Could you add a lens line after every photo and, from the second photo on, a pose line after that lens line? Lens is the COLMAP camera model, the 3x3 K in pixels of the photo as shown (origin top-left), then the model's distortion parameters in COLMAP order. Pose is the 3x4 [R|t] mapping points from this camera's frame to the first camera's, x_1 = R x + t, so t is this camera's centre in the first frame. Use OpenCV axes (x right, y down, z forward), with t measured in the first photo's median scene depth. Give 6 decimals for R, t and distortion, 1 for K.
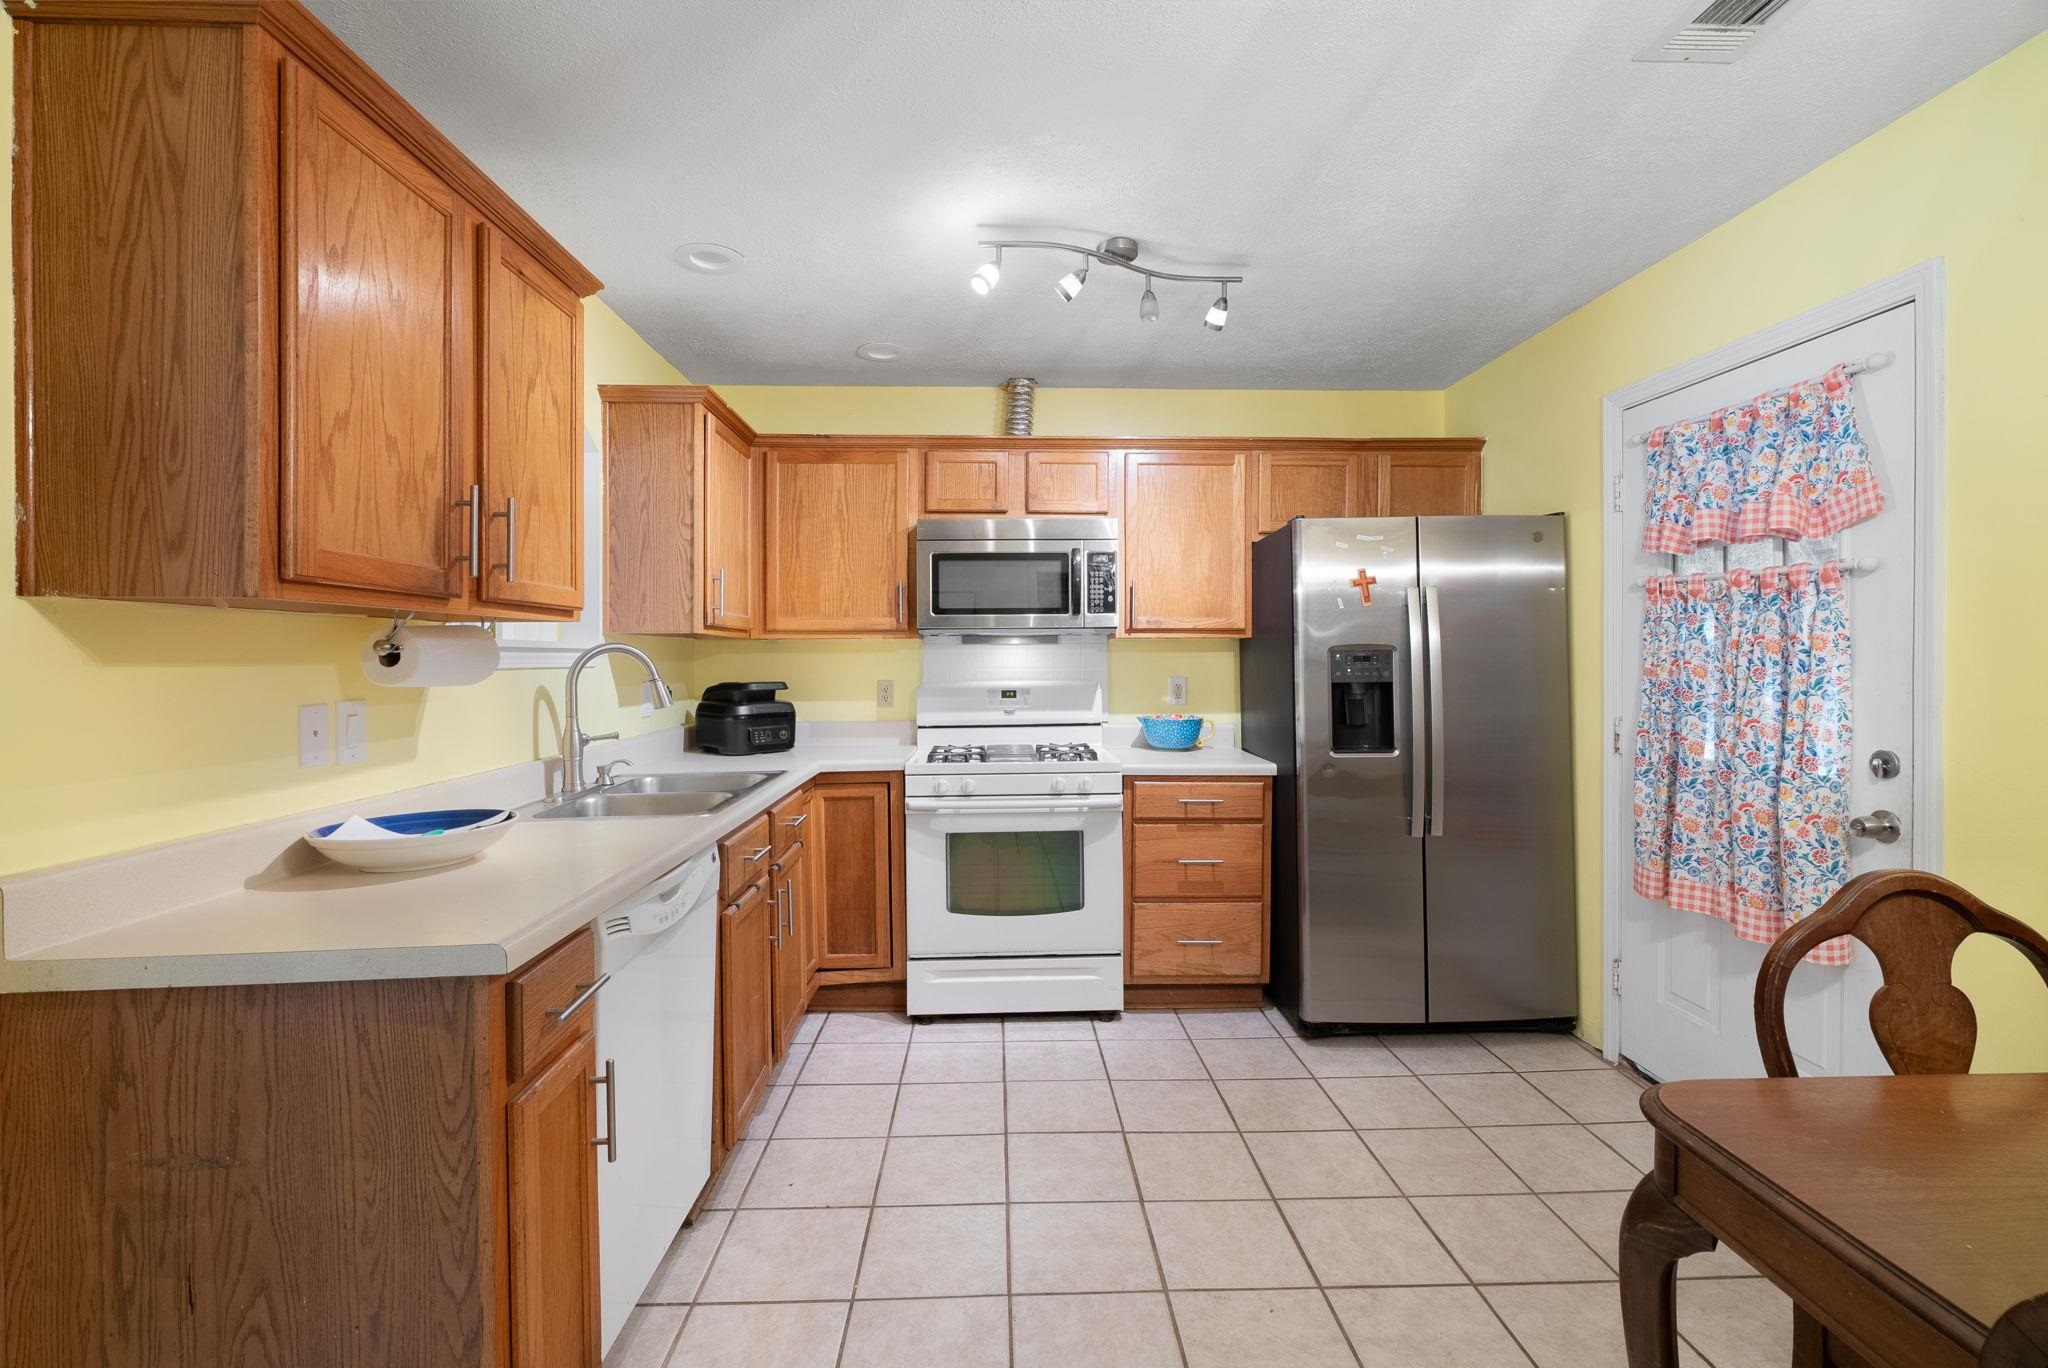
lens RADIAL K [[942.1, 0, 1028.0], [0, 942.1, 660.5], [0, 0, 1]] dist [0.000165, 0.000381]
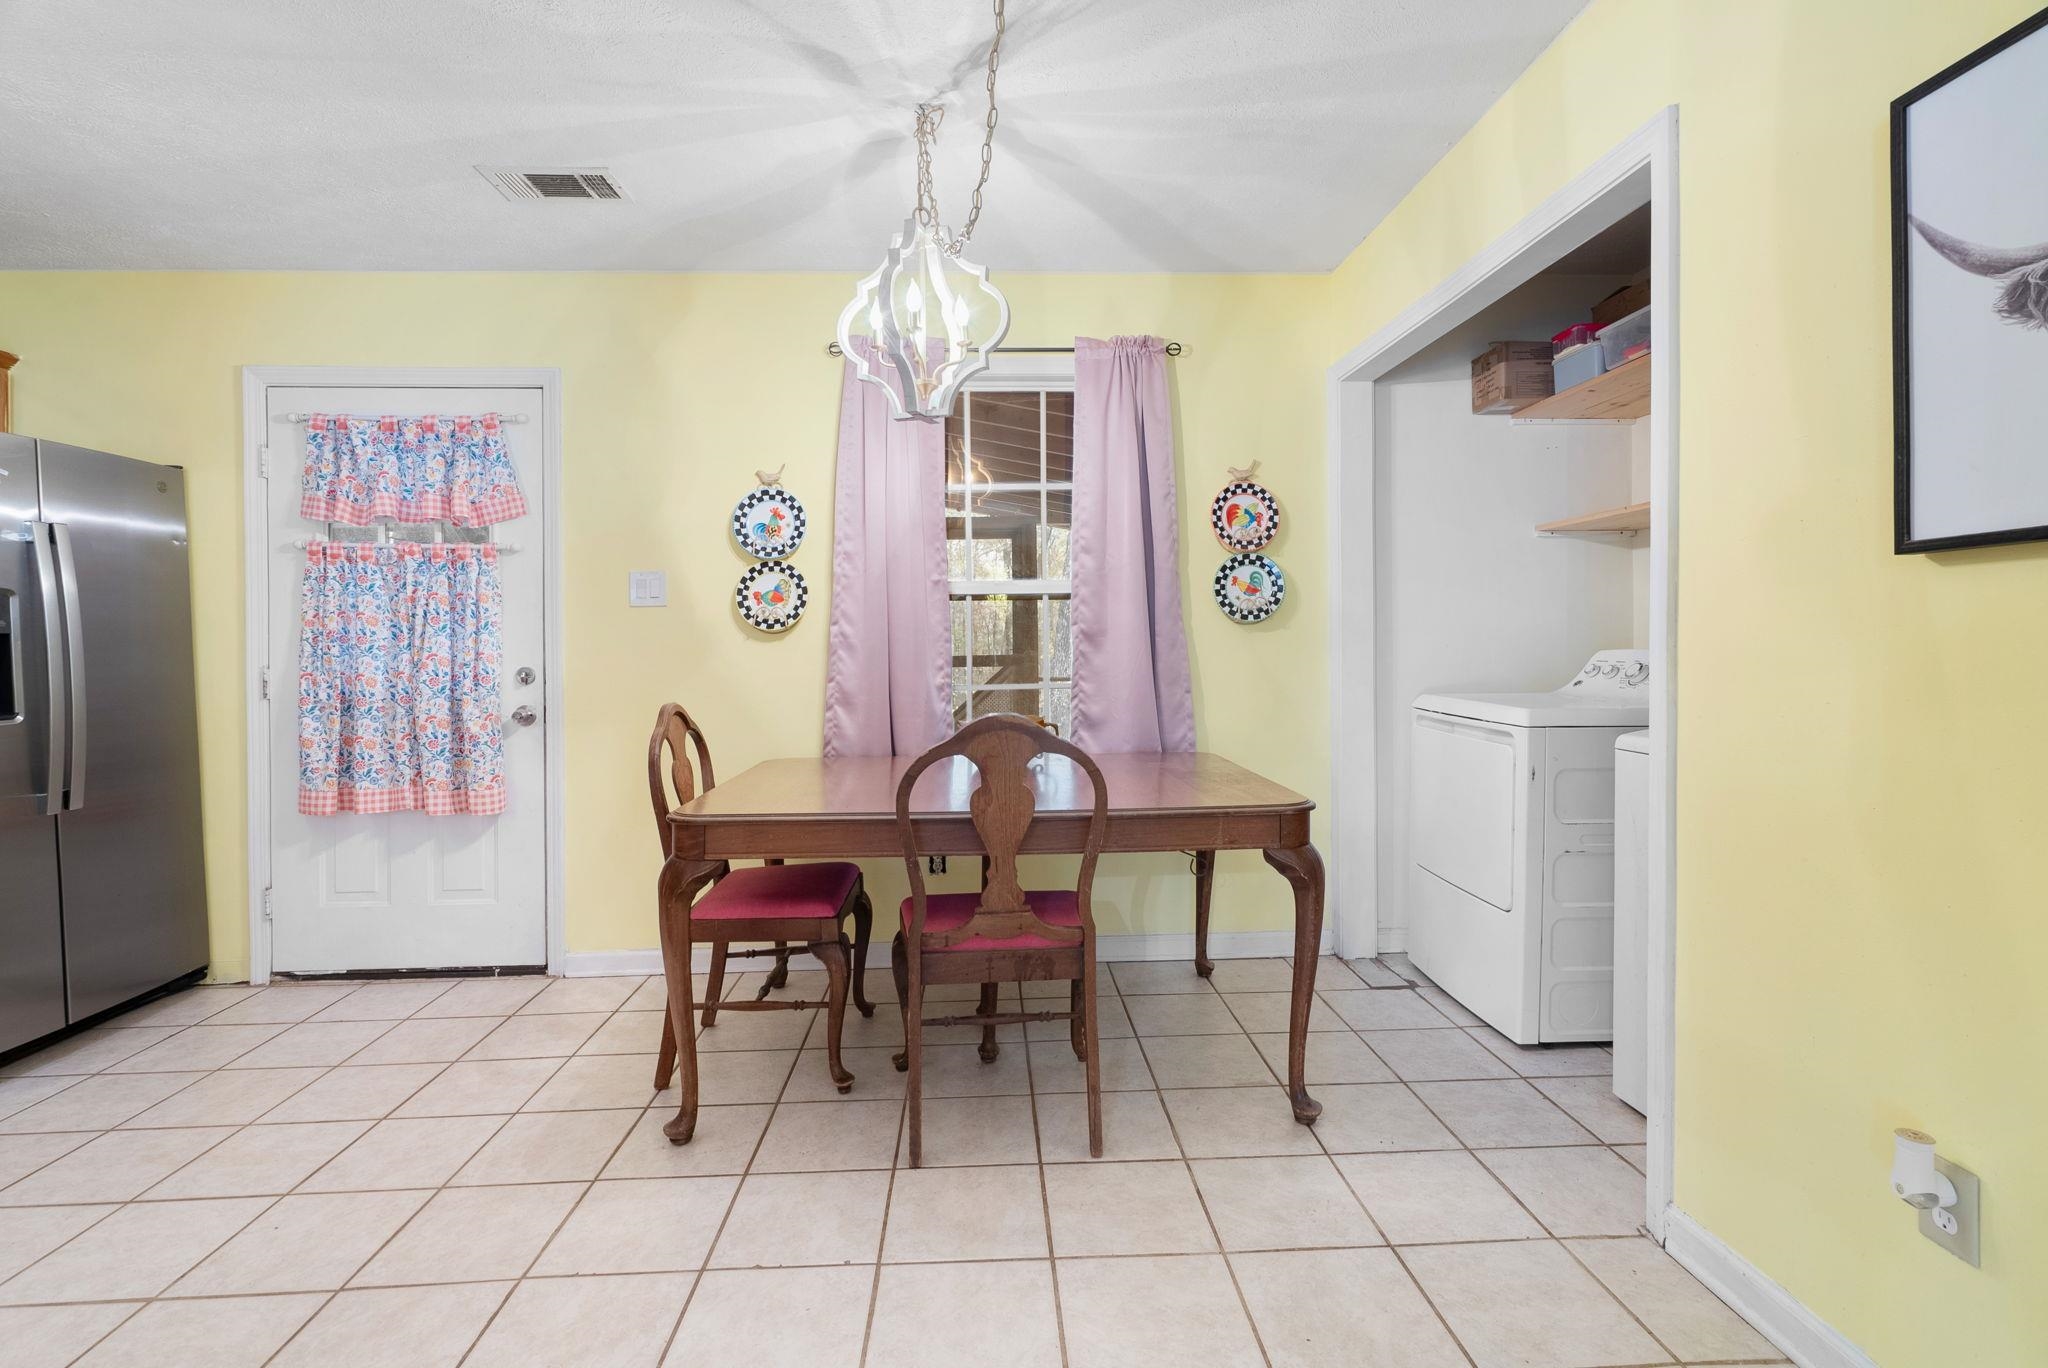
lens RADIAL K [[921.6, 0, 1027.8], [0, 921.6, 678.0], [0, 0, 1]] dist [-0.002222, 0.000510]
pose [[-0.015735, -0.034163, 0.999292, -0.535759], [0.018437, 0.999236, 0.034451, 0.062645], [-0.999706, 0.018966, -0.015093, 0.150182]]
